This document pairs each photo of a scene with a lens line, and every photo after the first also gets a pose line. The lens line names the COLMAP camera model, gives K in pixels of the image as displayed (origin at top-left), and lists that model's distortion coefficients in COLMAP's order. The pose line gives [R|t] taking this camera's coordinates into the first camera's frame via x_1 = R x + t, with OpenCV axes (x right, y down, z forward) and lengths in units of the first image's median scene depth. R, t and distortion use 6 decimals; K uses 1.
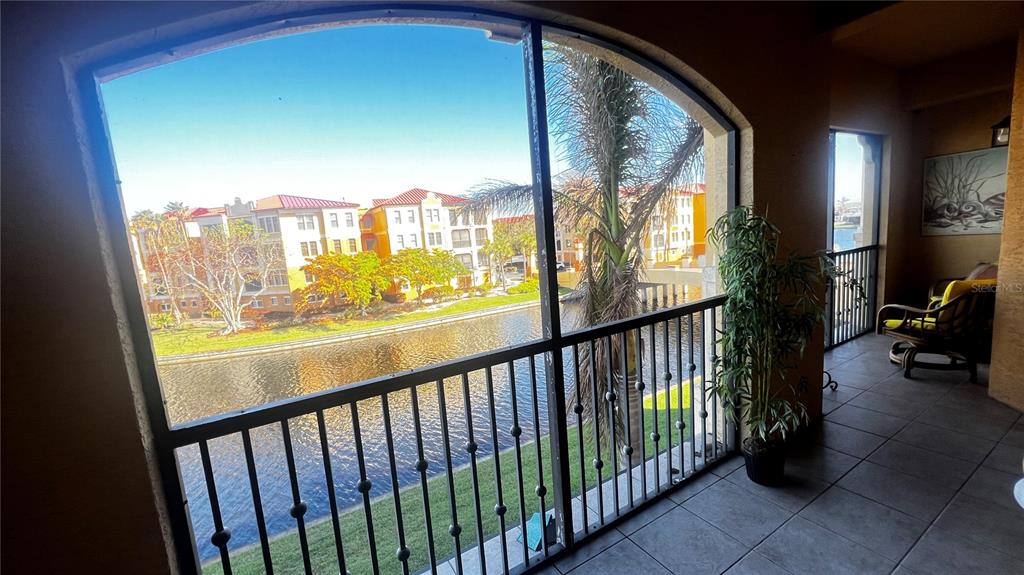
lens RADIAL K [[411.8, 0, 512.0], [0, 411.8, 290.3], [0, 0, 1]] dist [-0.000557, 0.000419]
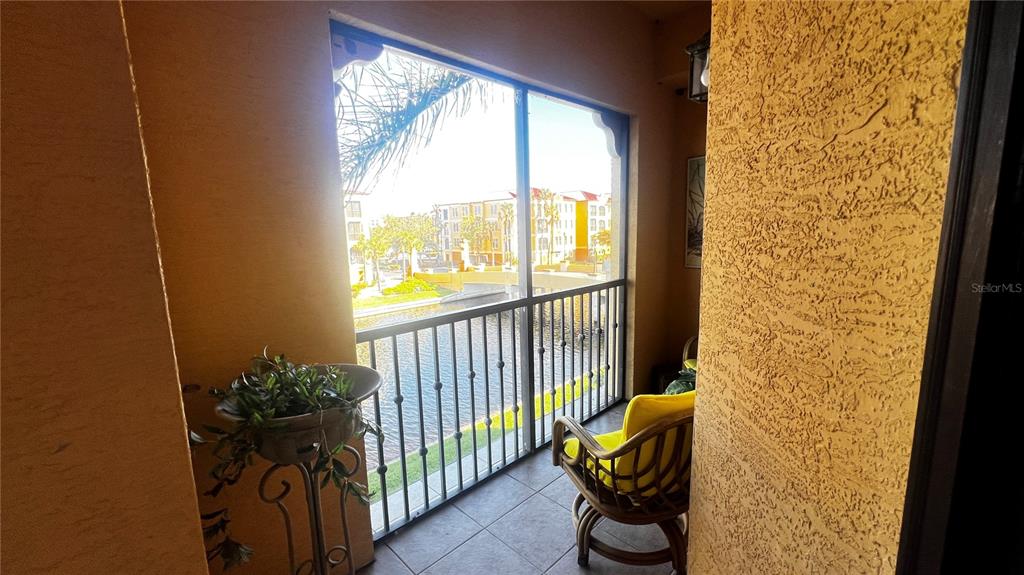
lens RADIAL K [[411.8, 0, 512.0], [0, 411.8, 290.3], [0, 0, 1]] dist [-0.000557, 0.000419]
pose [[0.969924, 0.015532, 0.242912, 1.004849], [-0.016605, 0.999859, 0.002370, -0.169548], [-0.242841, -0.006332, 0.970045, 0.717332]]
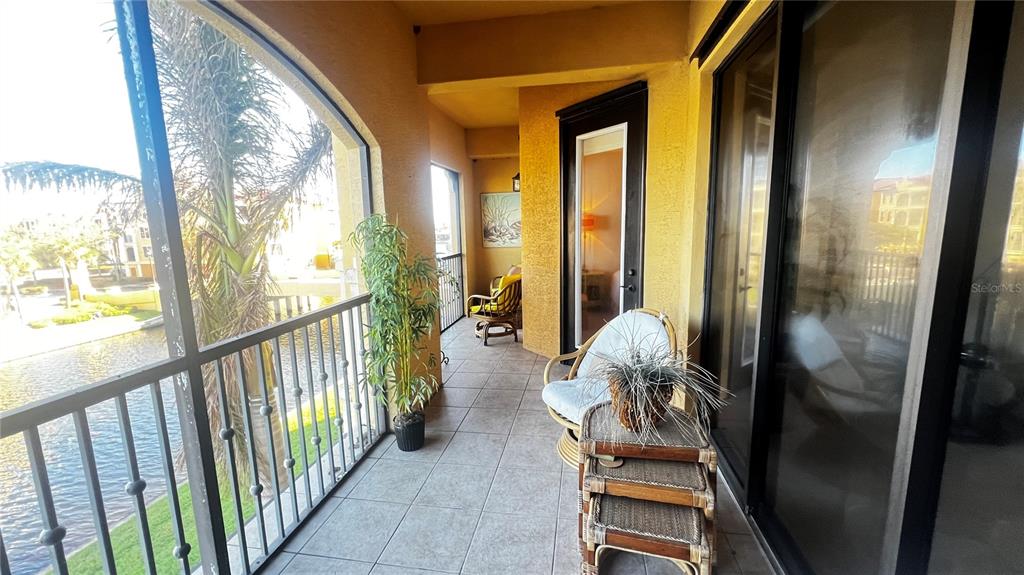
lens RADIAL K [[411.8, 0, 512.0], [0, 411.8, 290.3], [0, 0, 1]] dist [-0.000557, 0.000419]
pose [[0.653253, -0.056284, 0.755045, -0.060884], [0.075642, 0.997095, 0.008883, 0.020984], [-0.753352, 0.051311, 0.655613, -0.015750]]
